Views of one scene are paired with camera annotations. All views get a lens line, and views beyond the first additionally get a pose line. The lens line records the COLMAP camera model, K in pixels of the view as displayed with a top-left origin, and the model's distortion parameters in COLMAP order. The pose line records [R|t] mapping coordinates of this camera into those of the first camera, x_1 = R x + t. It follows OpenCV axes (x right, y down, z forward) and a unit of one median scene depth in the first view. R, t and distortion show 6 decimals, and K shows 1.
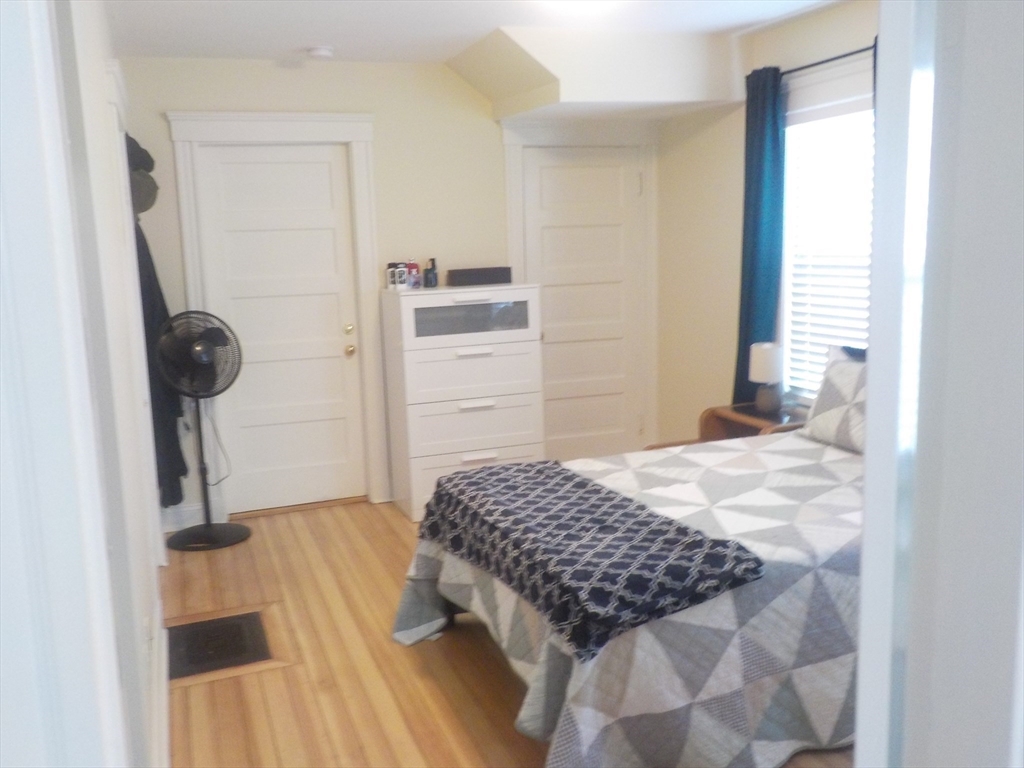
lens RADIAL K [[962.0, 0, 489.5], [0, 962.0, 402.2], [0, 0, 1]] dist [0.020299, 0.014139]
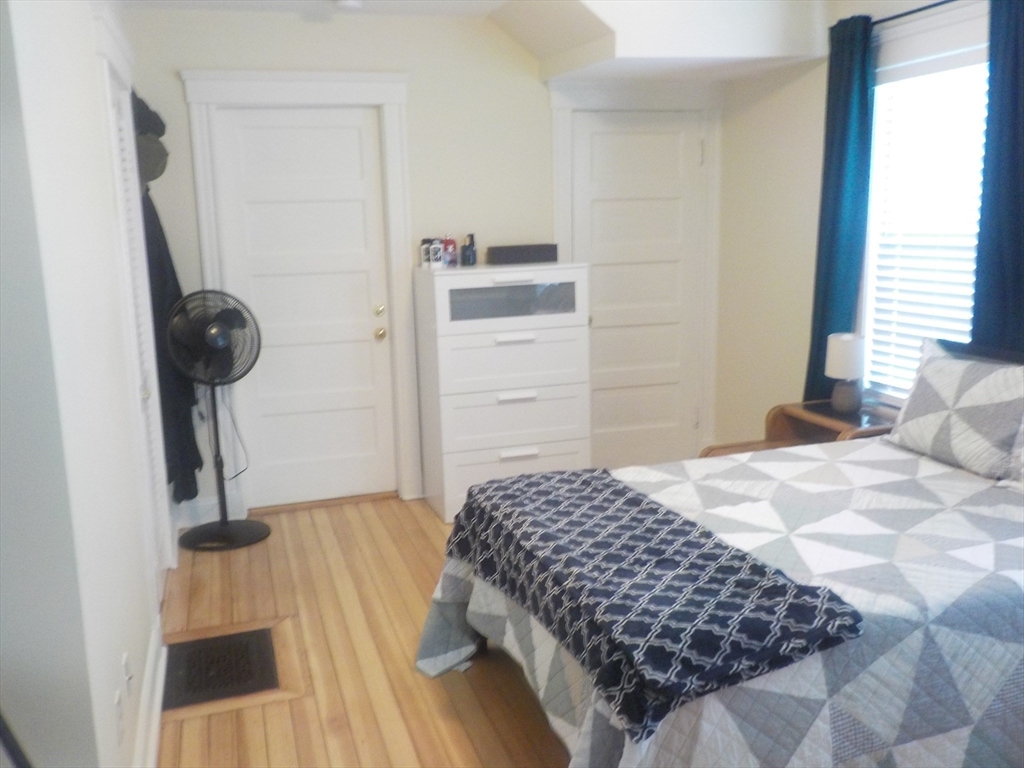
lens RADIAL K [[962.0, 0, 489.5], [0, 962.0, 402.2], [0, 0, 1]] dist [0.020299, 0.014139]
pose [[0.998814, 0.015240, -0.046239, 0.004367], [-0.013964, 0.999516, 0.027806, -0.023955], [0.046640, -0.027127, 0.998543, 0.131537]]
